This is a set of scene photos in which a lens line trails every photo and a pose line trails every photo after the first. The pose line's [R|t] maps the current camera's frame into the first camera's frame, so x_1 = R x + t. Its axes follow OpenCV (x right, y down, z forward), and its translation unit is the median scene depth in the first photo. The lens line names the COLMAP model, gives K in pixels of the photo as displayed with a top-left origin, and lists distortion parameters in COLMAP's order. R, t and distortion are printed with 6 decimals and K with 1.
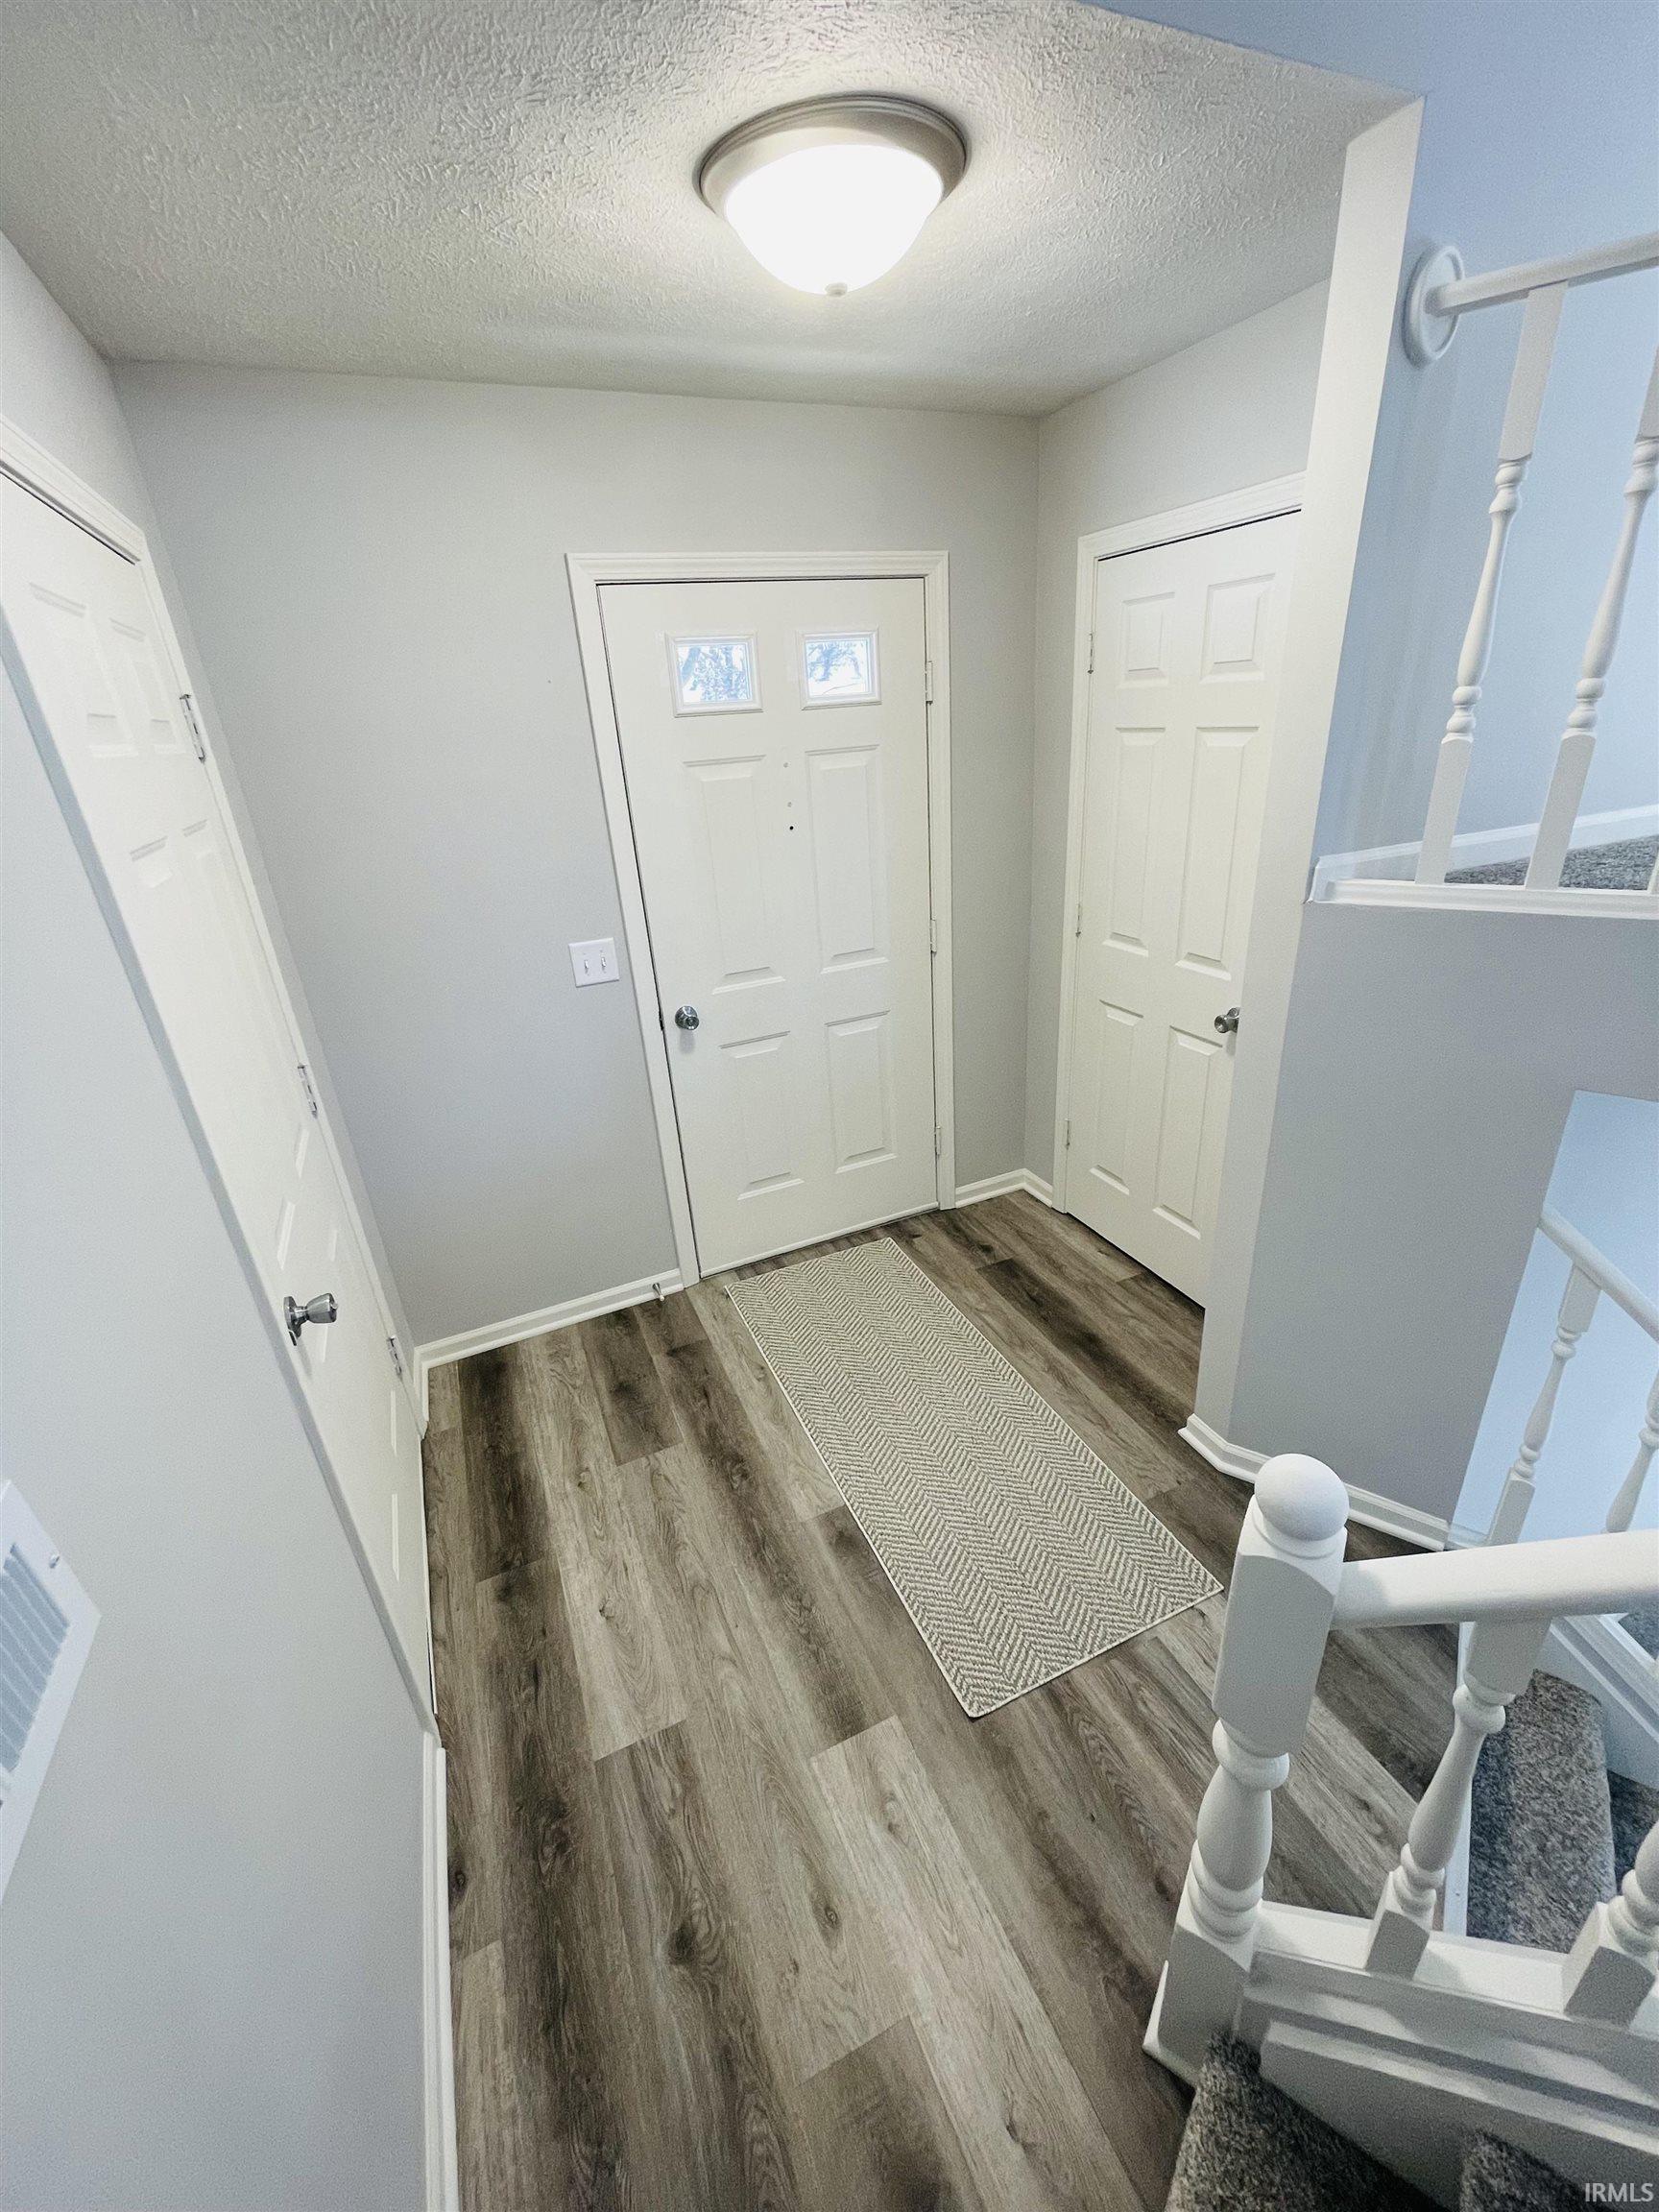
lens RADIAL K [[890.0, 0, 829.3], [0, 890.0, 1094.6], [0, 0, 1]] dist [-0.005913, 0.001296]
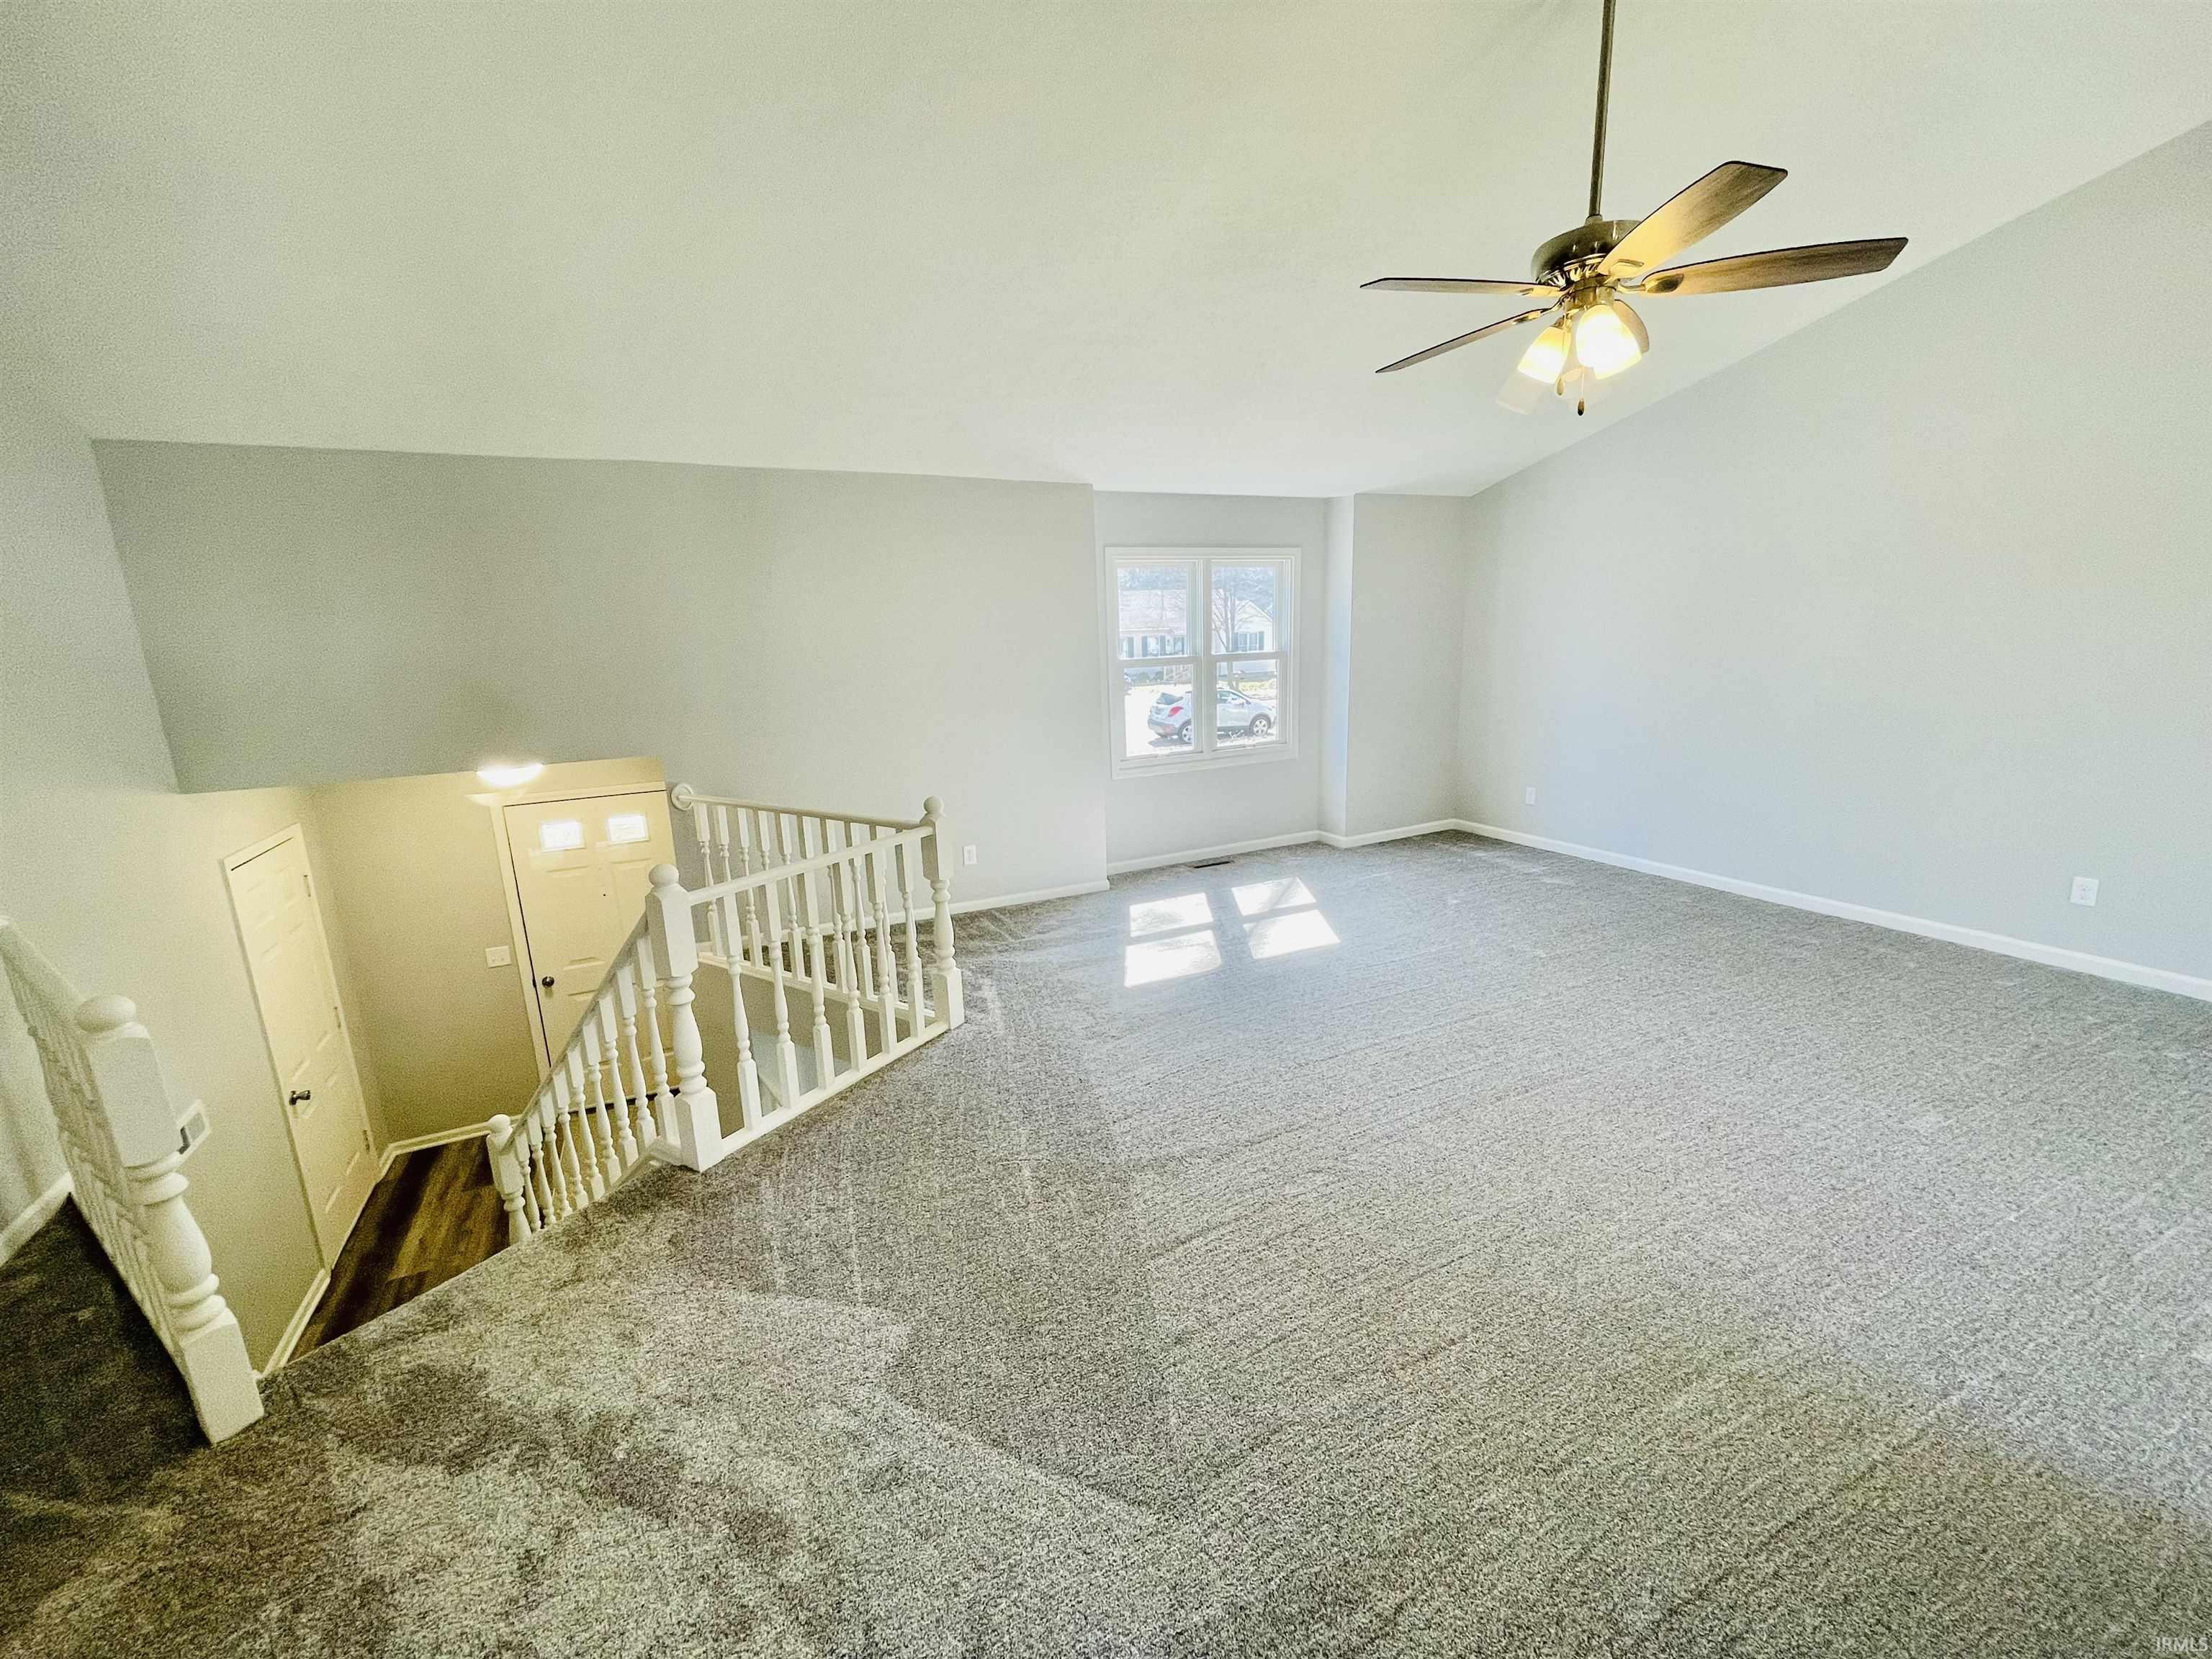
lens RADIAL K [[890.0, 0, 1105.1], [0, 890.0, 832.1], [0, 0, 1]] dist [-0.005913, 0.001296]
pose [[0.998788, 0.029424, 0.039445, 1.176325], [-0.021630, 0.982465, -0.185187, -0.080466], [-0.044202, 0.184110, 0.981911, -1.317251]]
